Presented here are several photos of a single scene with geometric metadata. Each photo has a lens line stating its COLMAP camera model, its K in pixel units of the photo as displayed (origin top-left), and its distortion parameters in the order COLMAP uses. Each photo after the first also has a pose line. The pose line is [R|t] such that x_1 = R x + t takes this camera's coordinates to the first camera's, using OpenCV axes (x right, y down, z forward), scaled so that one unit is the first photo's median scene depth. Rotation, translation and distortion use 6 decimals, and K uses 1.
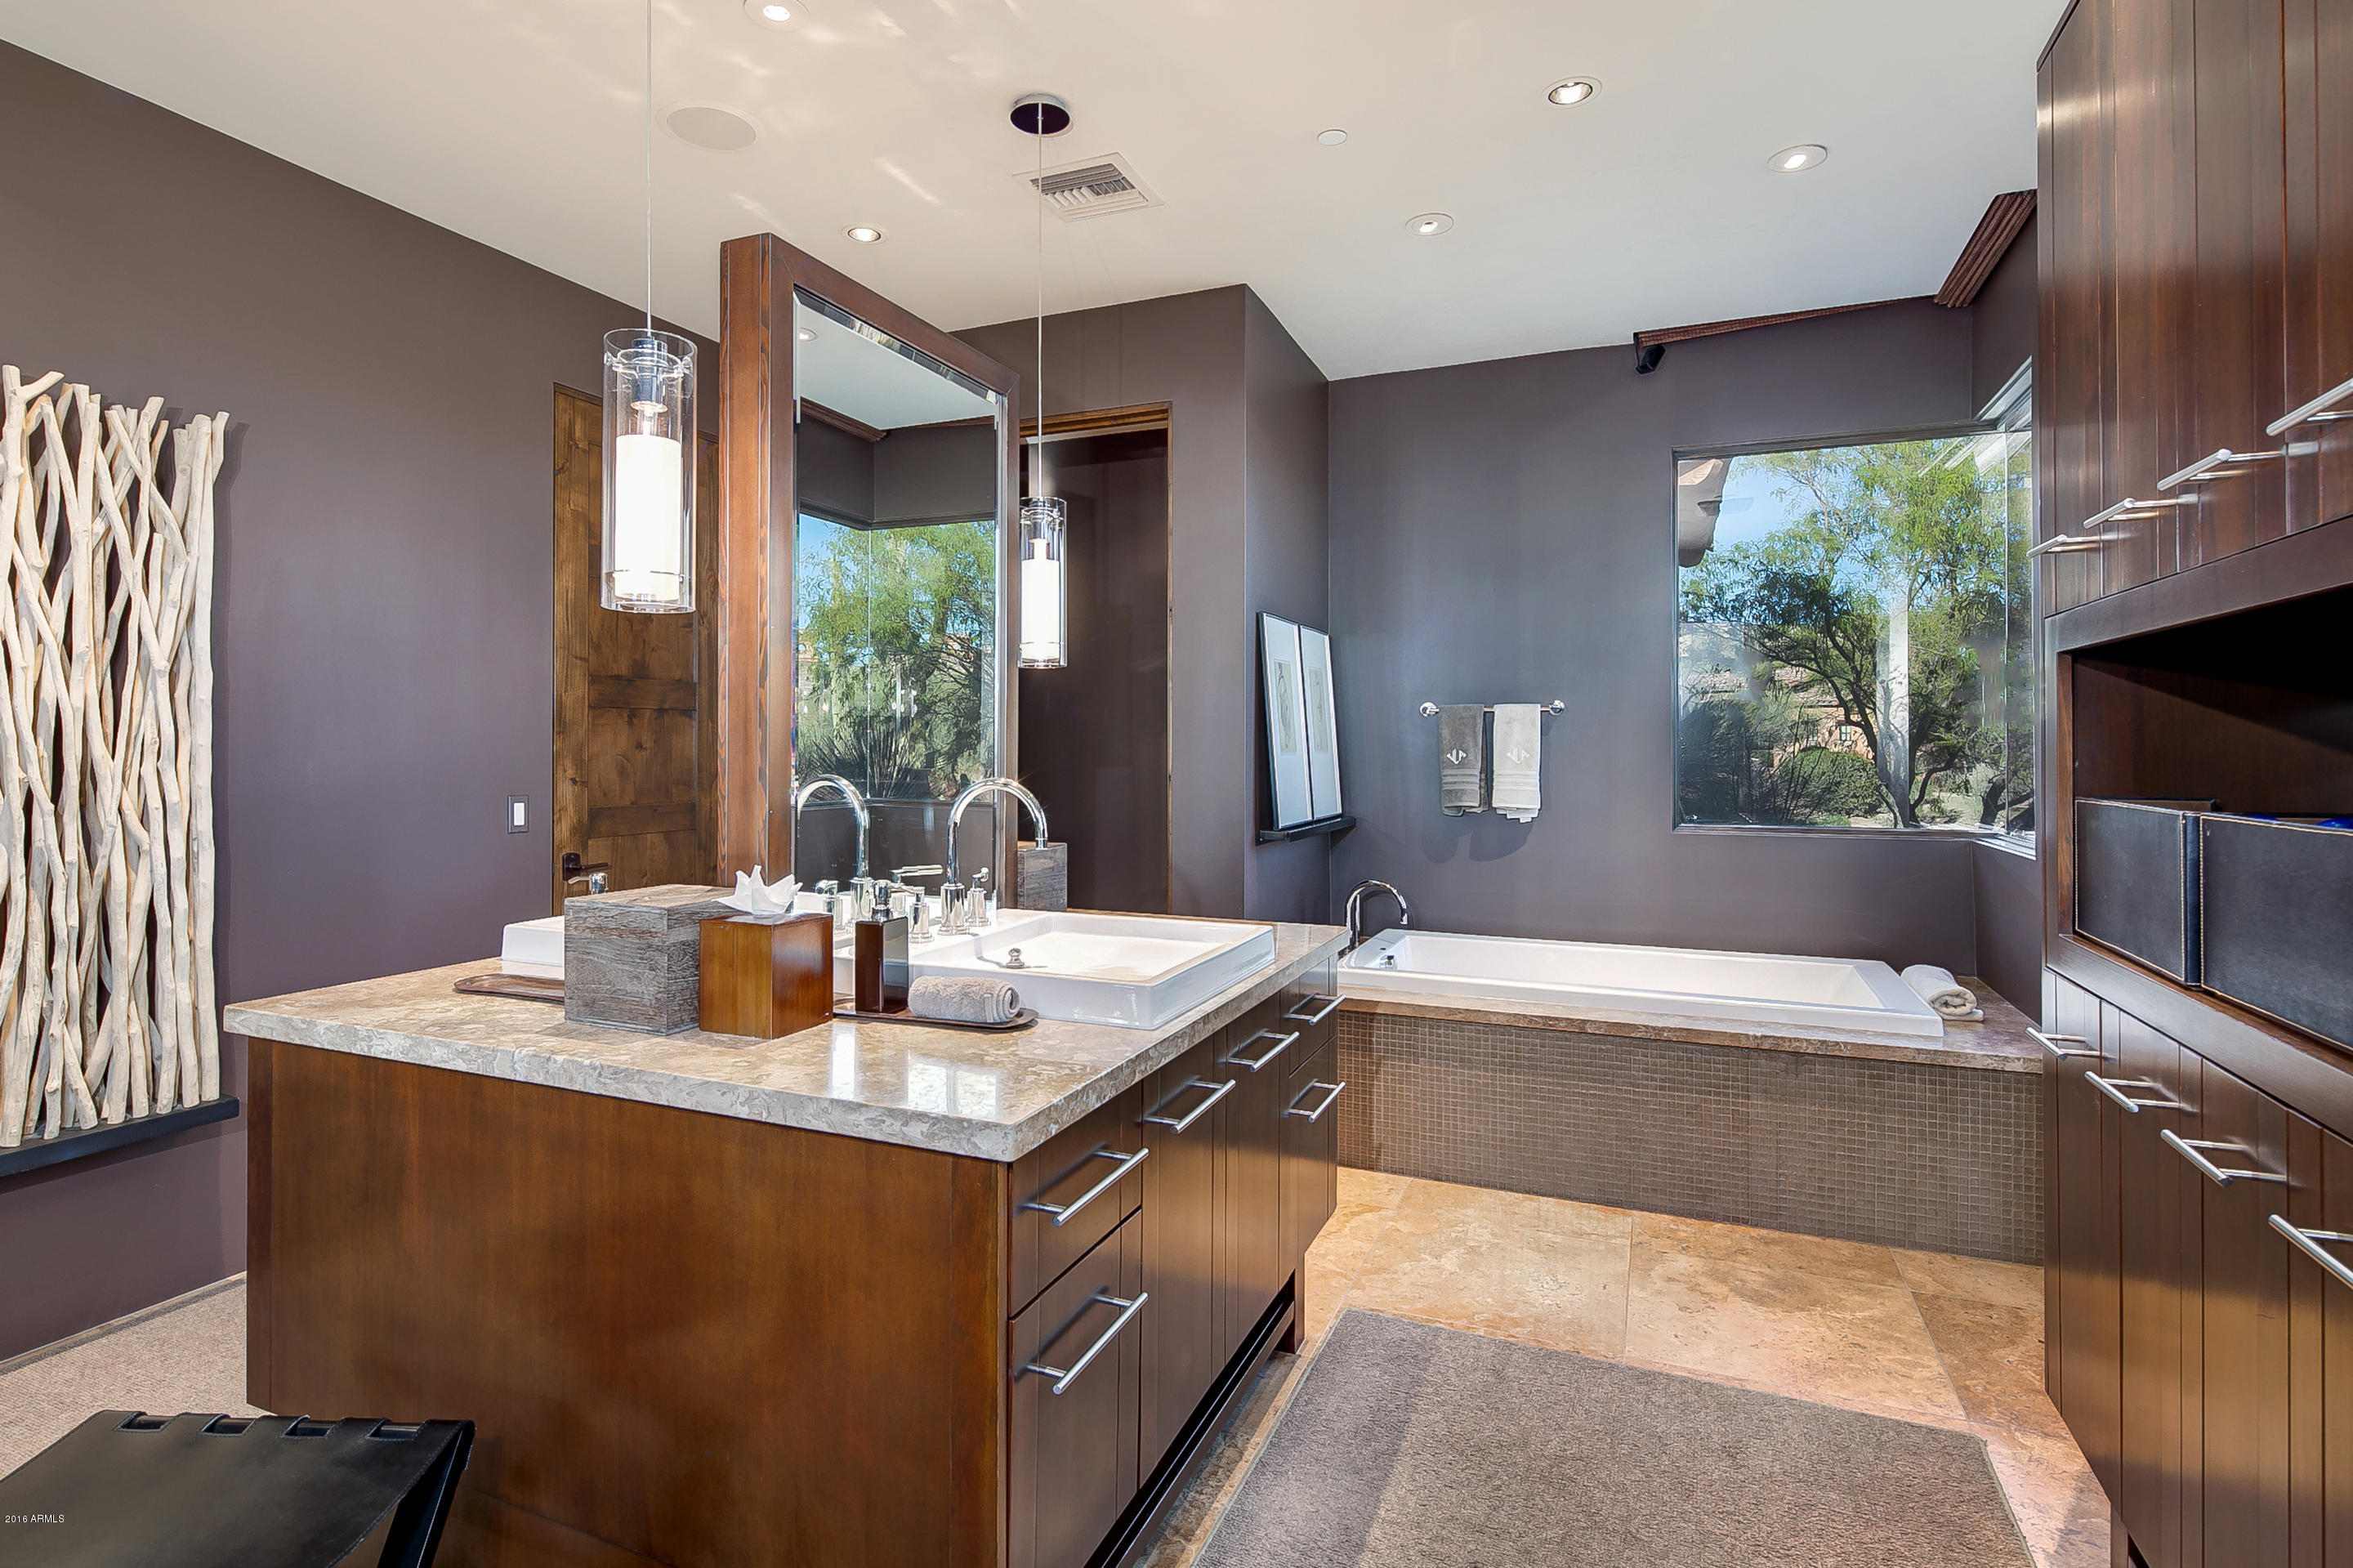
lens RADIAL K [[1155.9, 0, 1176.5], [0, 1155.9, 784.0], [0, 0, 1]] dist [-0.000750, -0.000182]
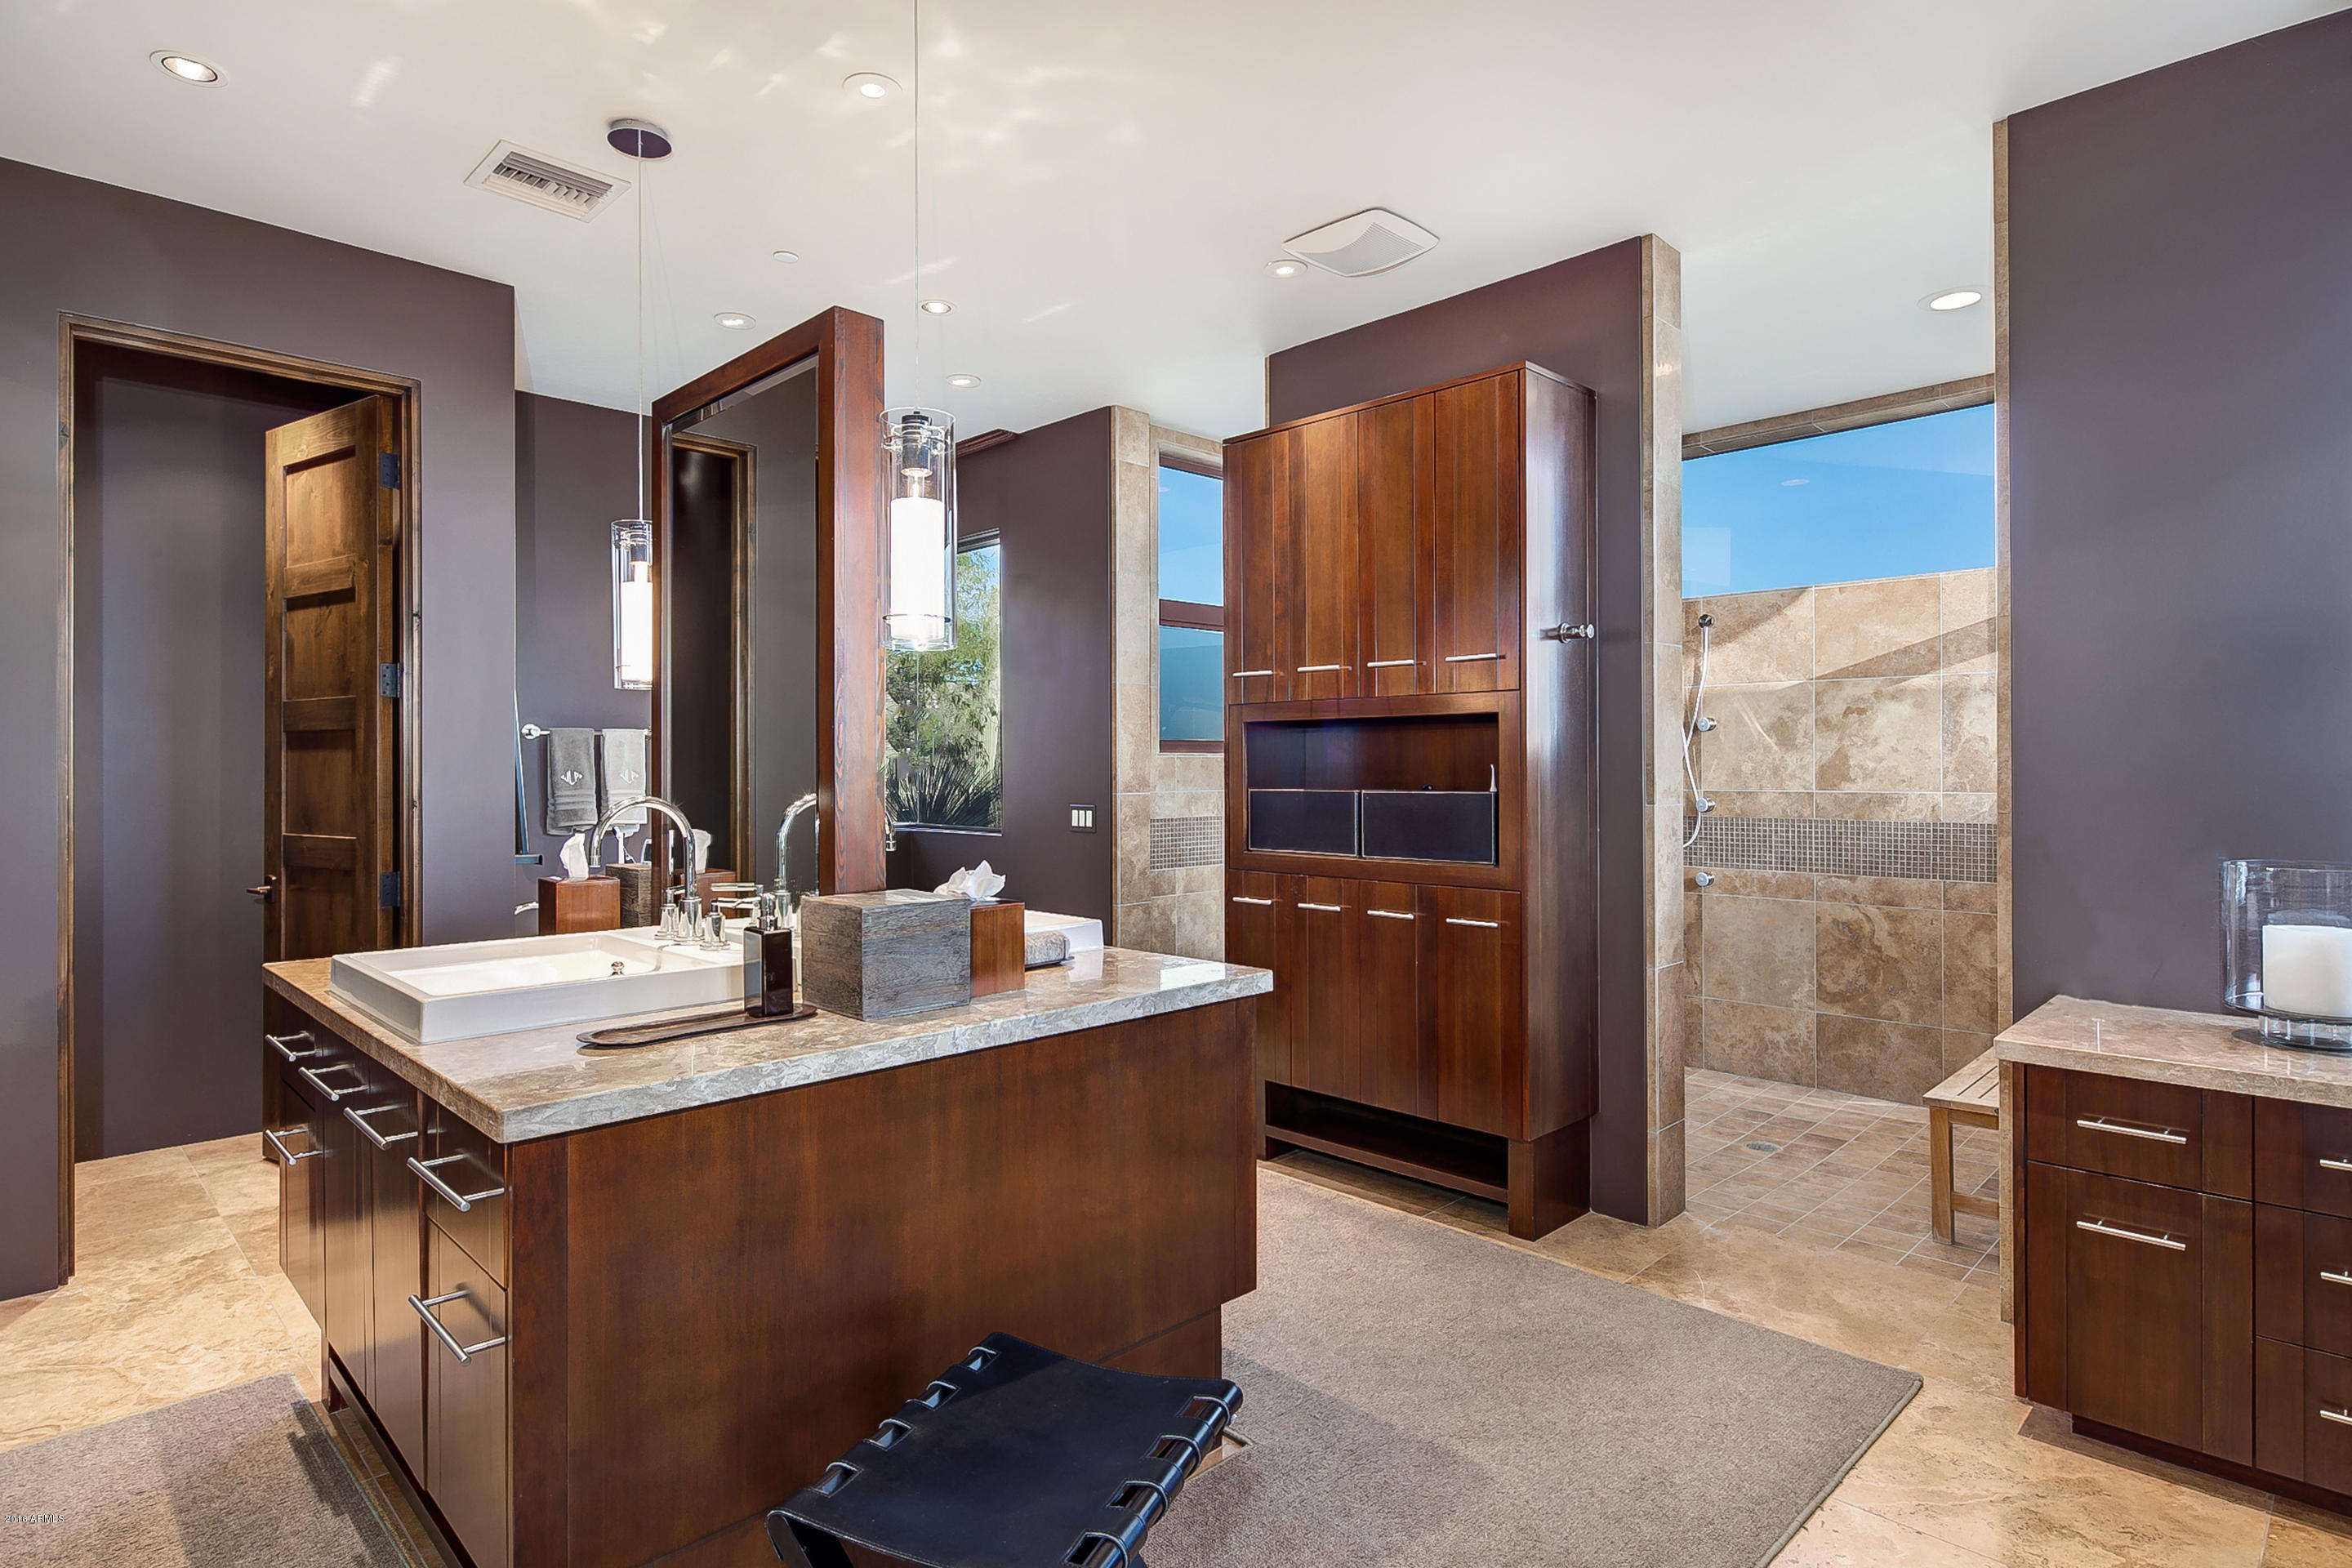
lens RADIAL K [[1178.3, 0, 1176.0], [0, 1178.3, 784.0], [0, 0, 1]] dist [-0.000265, -0.000130]
pose [[0.363867, -0.007229, 0.931423, -1.442542], [0.025279, 0.999678, -0.002117, -0.006579], [-0.931108, 0.024316, 0.363932, 0.321045]]
